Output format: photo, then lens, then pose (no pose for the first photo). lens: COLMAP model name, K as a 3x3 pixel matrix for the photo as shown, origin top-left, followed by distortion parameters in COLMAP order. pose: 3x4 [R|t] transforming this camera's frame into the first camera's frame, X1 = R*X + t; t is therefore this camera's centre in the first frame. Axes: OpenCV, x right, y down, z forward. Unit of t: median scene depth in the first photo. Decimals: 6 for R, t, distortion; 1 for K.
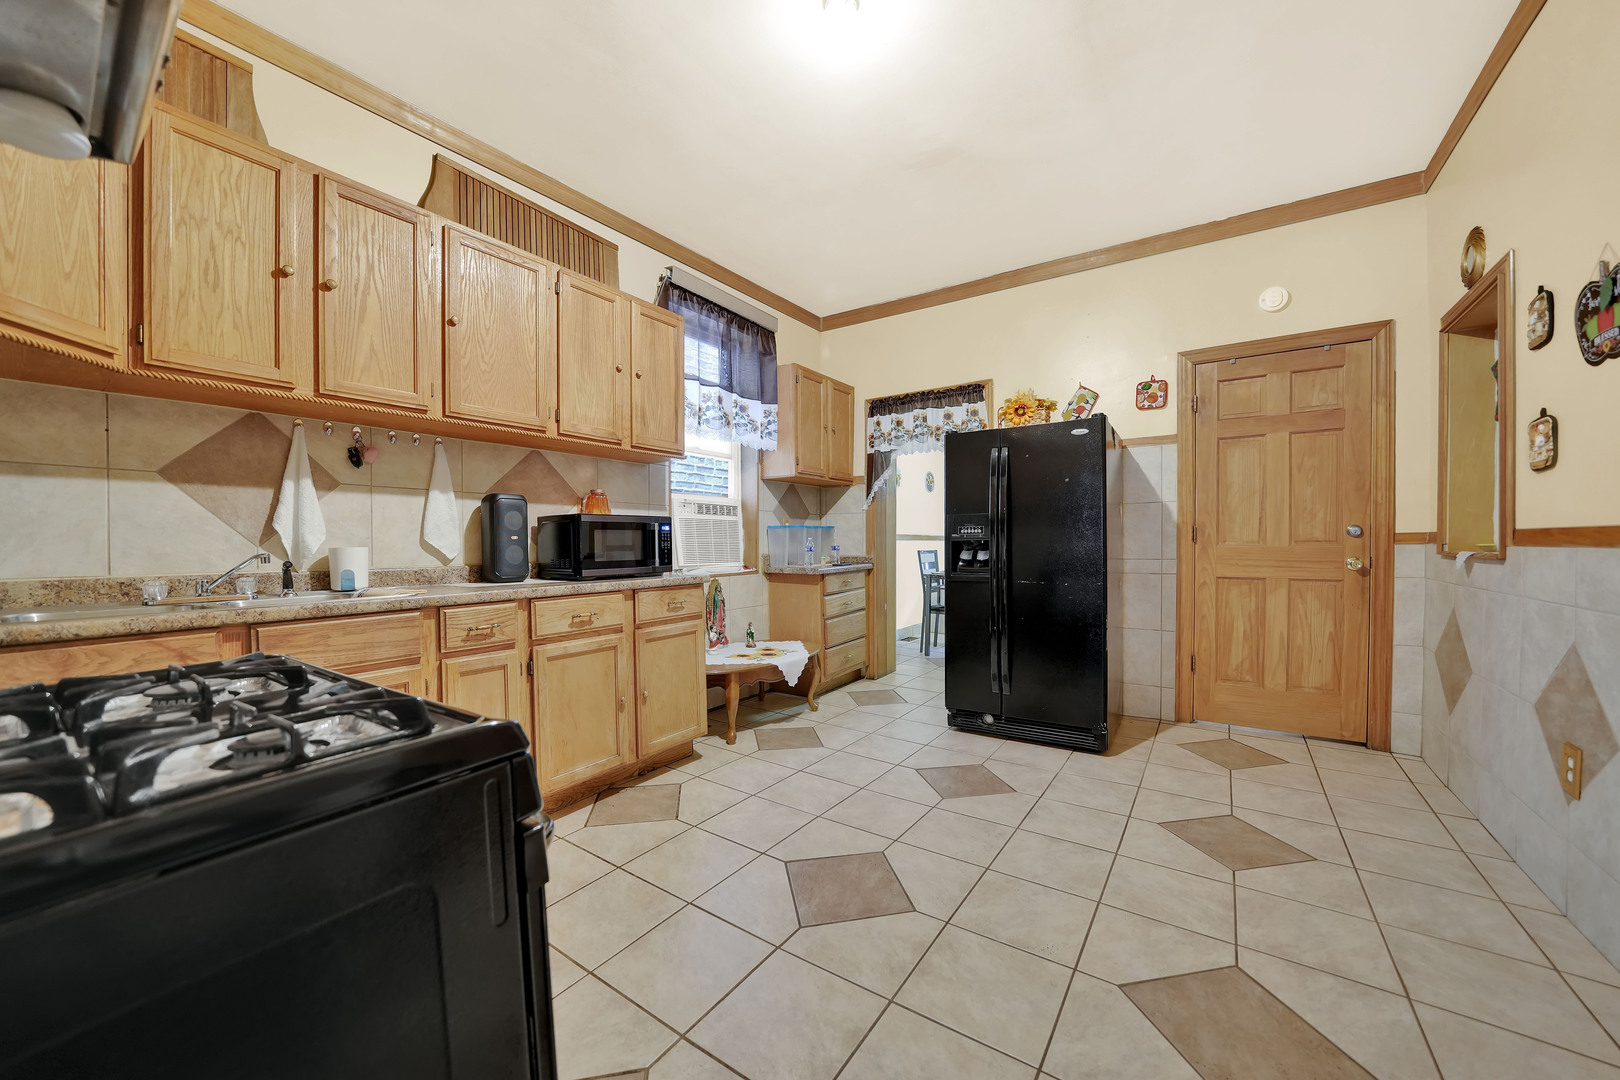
lens RADIAL K [[584.6, 0, 806.7], [0, 584.6, 544.5], [0, 0, 1]] dist [-0.015528, 0.000237]
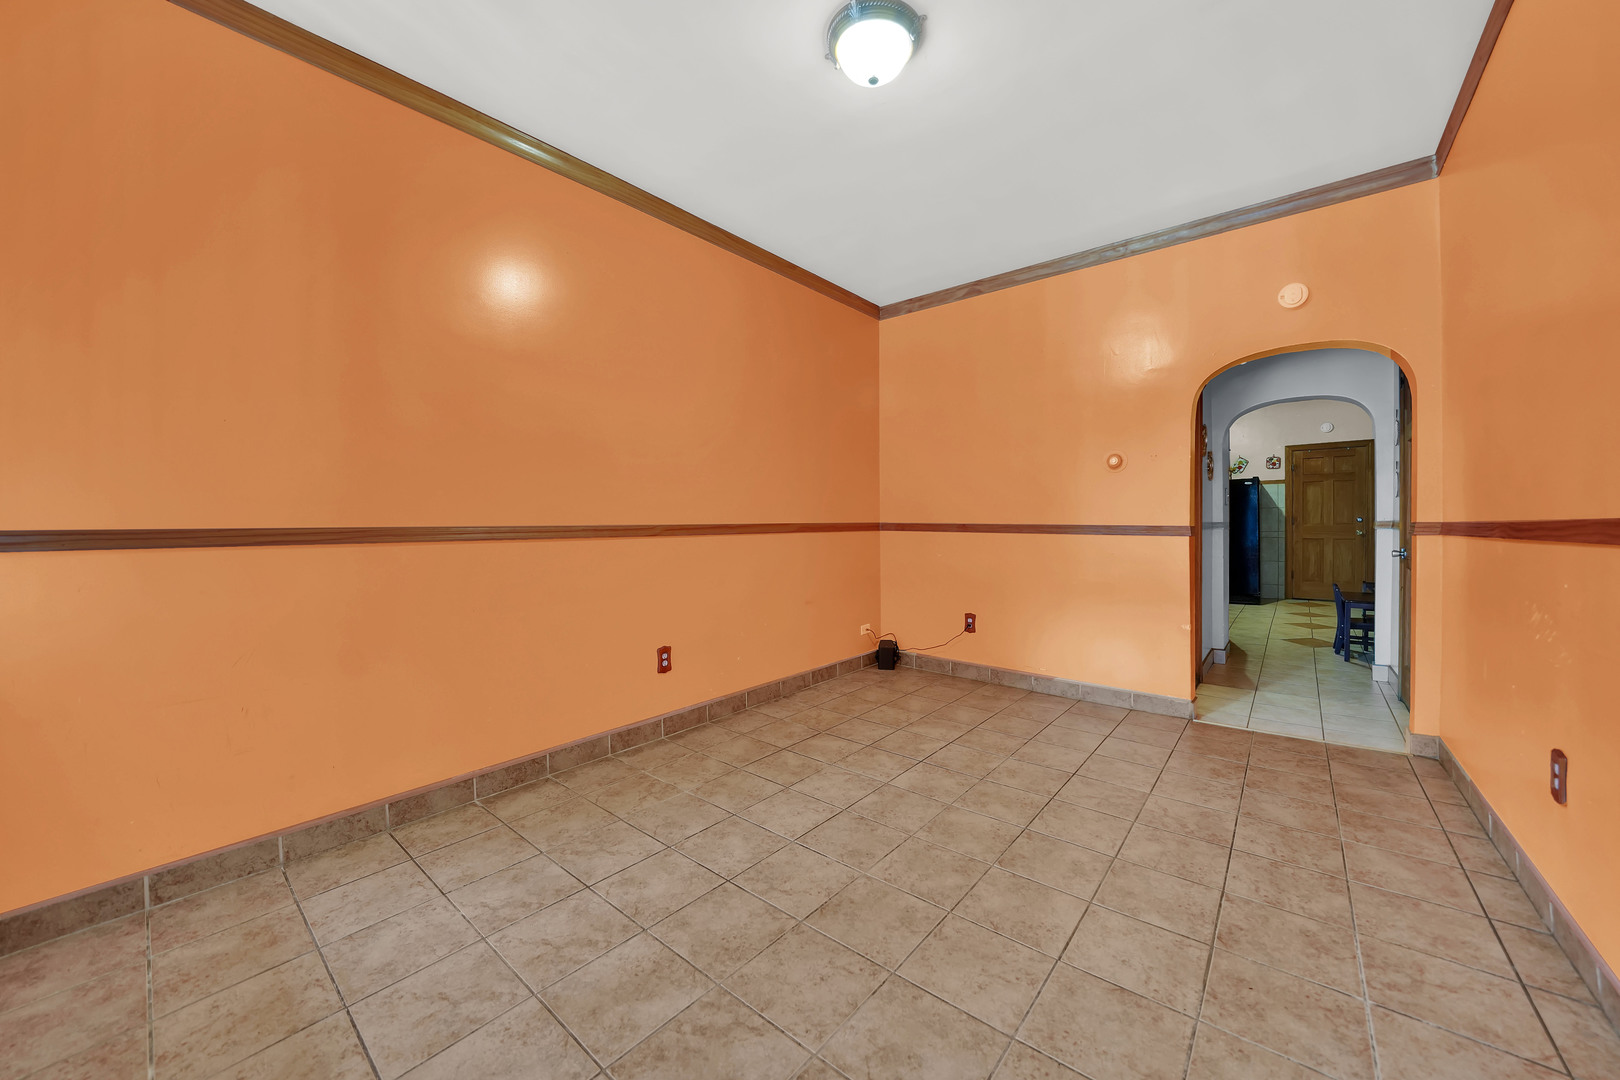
lens RADIAL K [[584.6, 0, 814.8], [0, 584.6, 527.9], [0, 0, 1]] dist [-0.015528, 0.000237]
pose [[0.995059, 0.001410, -0.099275, -1.086913], [-0.002577, 0.999929, -0.011635, 0.043386], [0.099252, 0.011833, 0.994992, -1.613379]]
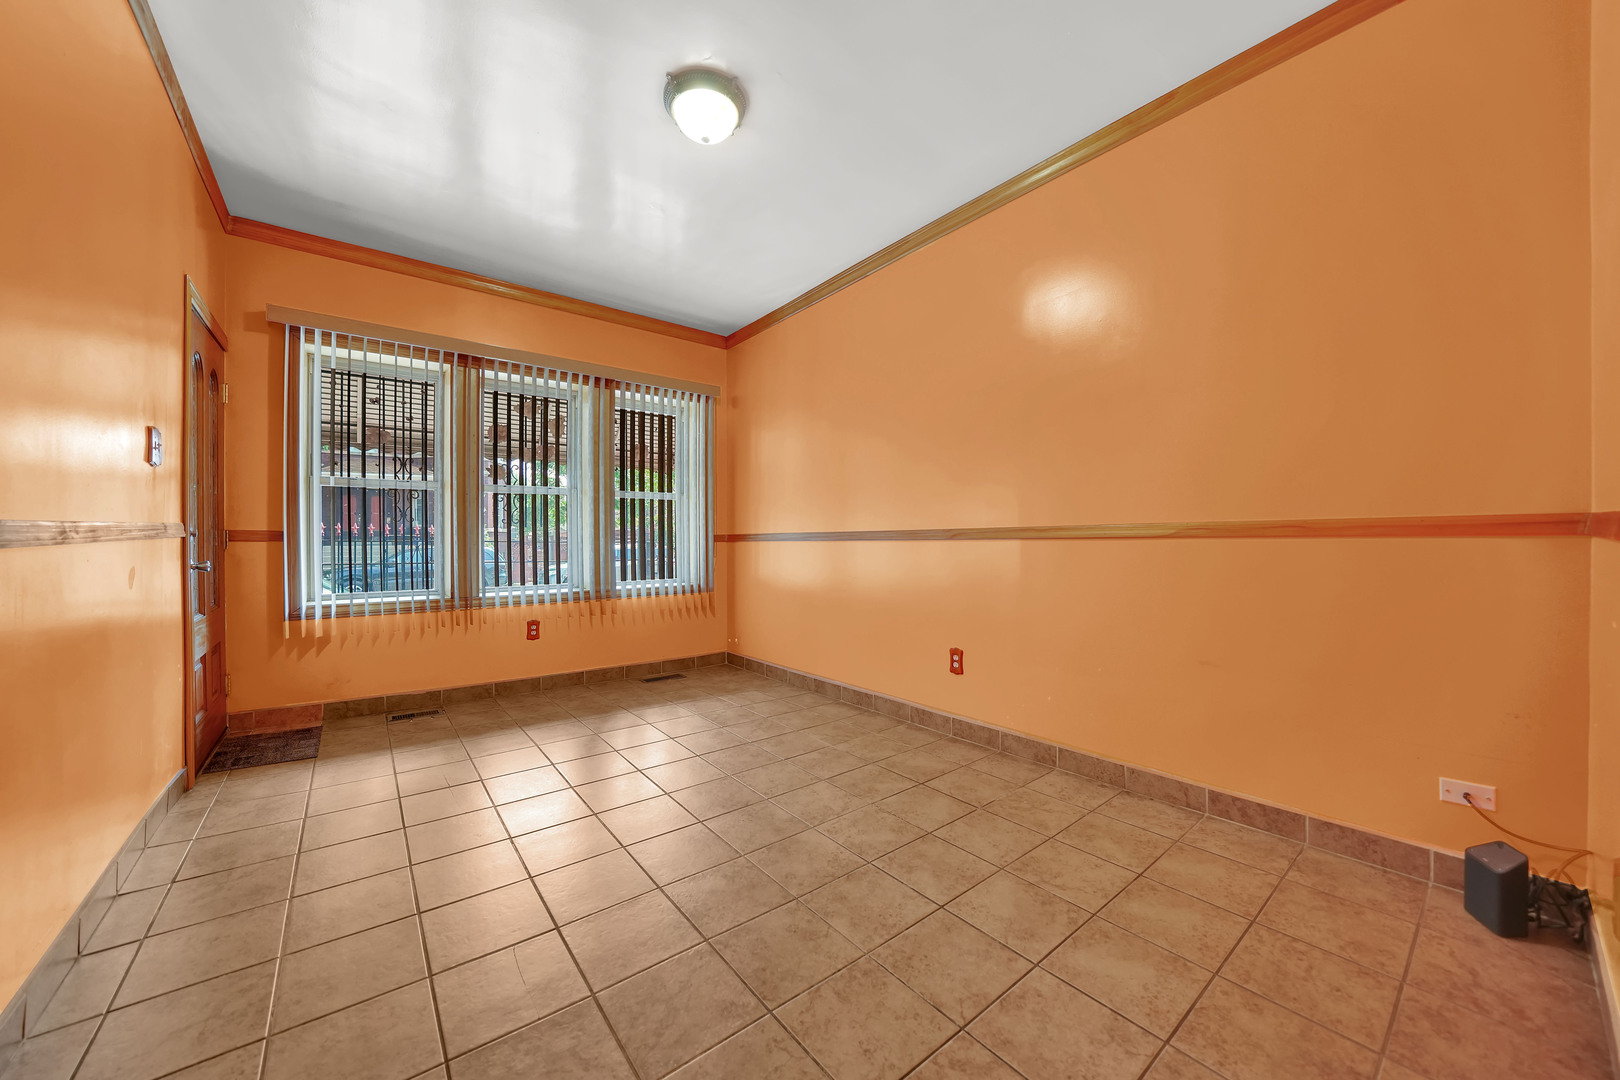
lens RADIAL K [[584.6, 0, 814.7], [0, 584.6, 538.4], [0, 0, 1]] dist [-0.015528, 0.000237]
pose [[-0.300891, 0.006245, -0.953638, 2.709374], [-0.008757, 0.999918, 0.009311, 0.002385], [0.953618, 0.011152, -0.300812, 4.119887]]
